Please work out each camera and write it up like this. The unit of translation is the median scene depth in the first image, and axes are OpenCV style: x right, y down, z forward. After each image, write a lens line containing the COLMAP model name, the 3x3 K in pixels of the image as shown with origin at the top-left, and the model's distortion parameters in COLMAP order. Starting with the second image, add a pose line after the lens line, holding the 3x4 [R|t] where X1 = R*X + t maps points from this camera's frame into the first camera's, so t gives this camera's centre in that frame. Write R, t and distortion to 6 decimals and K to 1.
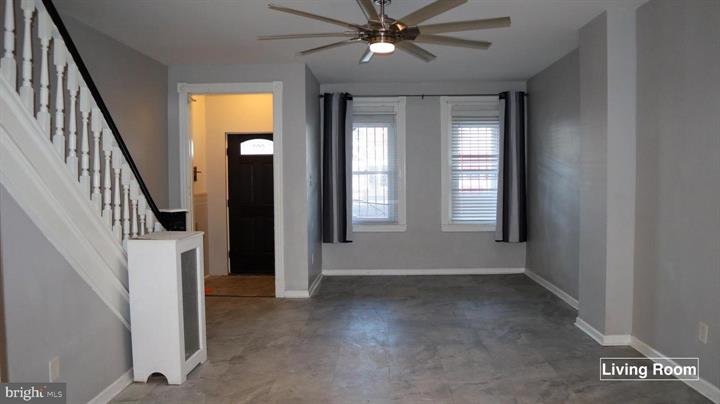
lens RADIAL K [[536.8, 0, 357.5], [0, 536.8, 200.7], [0, 0, 1]] dist [-0.081894, 0.015585]
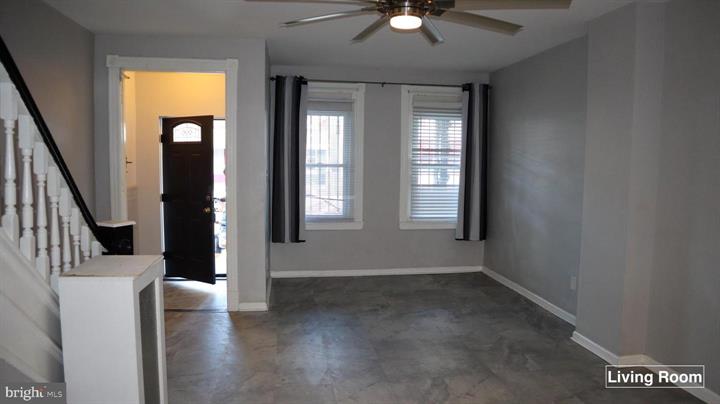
lens RADIAL K [[504.5, 0, 359.0], [0, 504.5, 202.5], [0, 0, 1]] dist [-0.117150, 0.071959]
pose [[0.981950, 0.004282, 0.189090, -0.084272], [-0.012553, 0.999015, 0.042564, -0.027402], [-0.188722, -0.044169, 0.981037, 0.151255]]
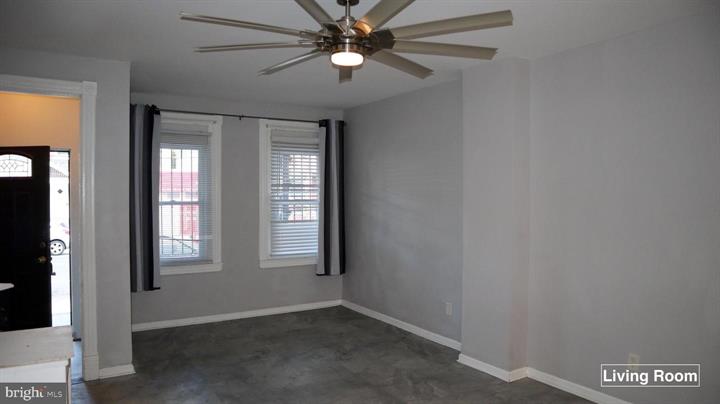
lens RADIAL K [[504.5, 0, 358.8], [0, 504.5, 200.4], [0, 0, 1]] dist [-0.117150, 0.071959]
pose [[0.831041, 0.001691, 0.556209, -0.181284], [0.015402, 0.999542, -0.026051, -0.033402], [-0.555999, 0.030216, 0.830634, 0.210958]]
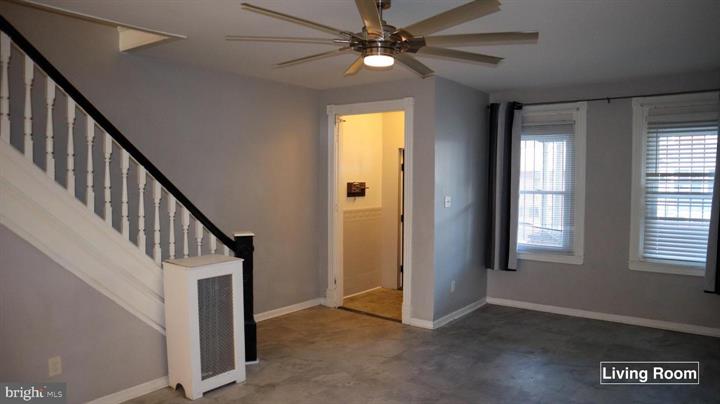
lens RADIAL K [[504.5, 0, 356.7], [0, 504.5, 199.5], [0, 0, 1]] dist [-0.117150, 0.071959]
pose [[0.815688, 0.036326, -0.577350, 0.251002], [-0.034304, 0.999308, 0.014409, -0.043971], [0.577474, 0.008052, 0.816370, 0.185669]]
